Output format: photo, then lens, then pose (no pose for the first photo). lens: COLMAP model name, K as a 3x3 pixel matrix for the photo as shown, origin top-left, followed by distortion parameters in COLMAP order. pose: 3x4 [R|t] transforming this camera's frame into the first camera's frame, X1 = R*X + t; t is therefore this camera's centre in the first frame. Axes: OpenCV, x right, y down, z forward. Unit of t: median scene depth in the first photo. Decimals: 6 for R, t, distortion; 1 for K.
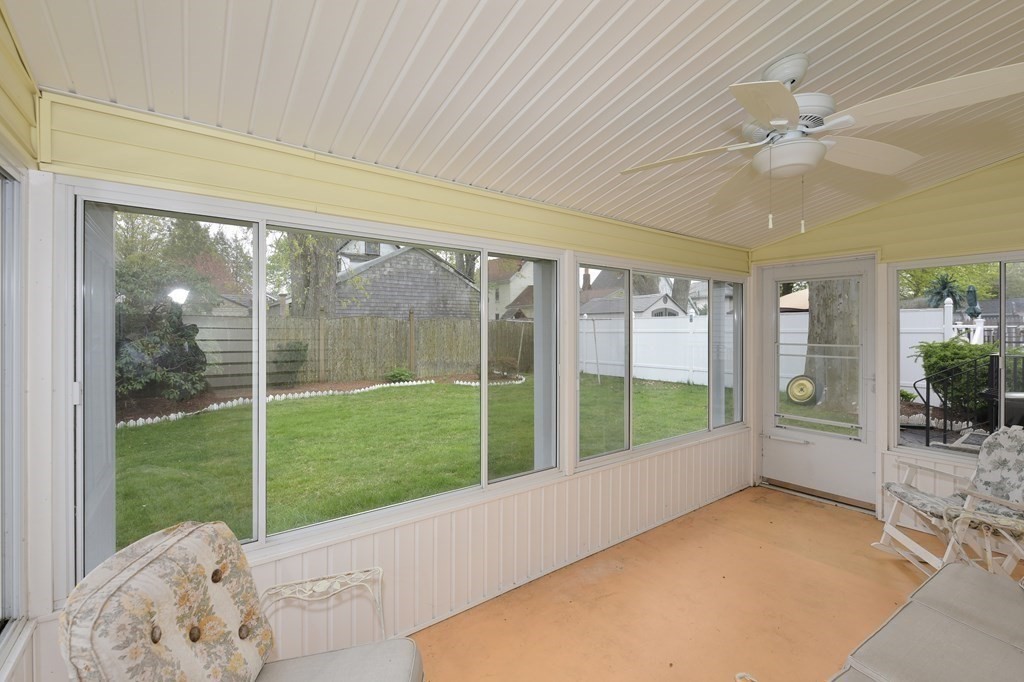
lens RADIAL K [[442.3, 0, 511.3], [0, 442.3, 322.5], [0, 0, 1]] dist [0.003182, -0.000083]
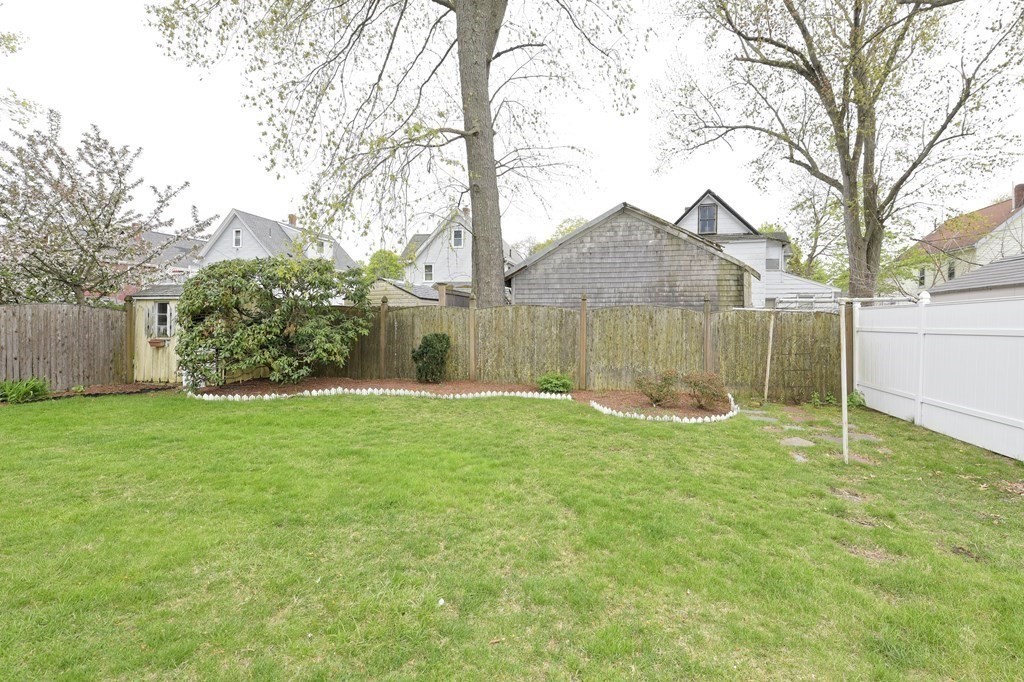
lens RADIAL K [[451.4, 0, 538.5], [0, 451.4, 321.5], [0, 0, 1]] dist [-0.000194, -0.000053]
pose [[0.635761, 0.009257, -0.771830, 0.316113], [-0.002066, 0.999945, 0.010291, 0.006838], [0.771883, -0.004948, 0.635746, 0.482478]]
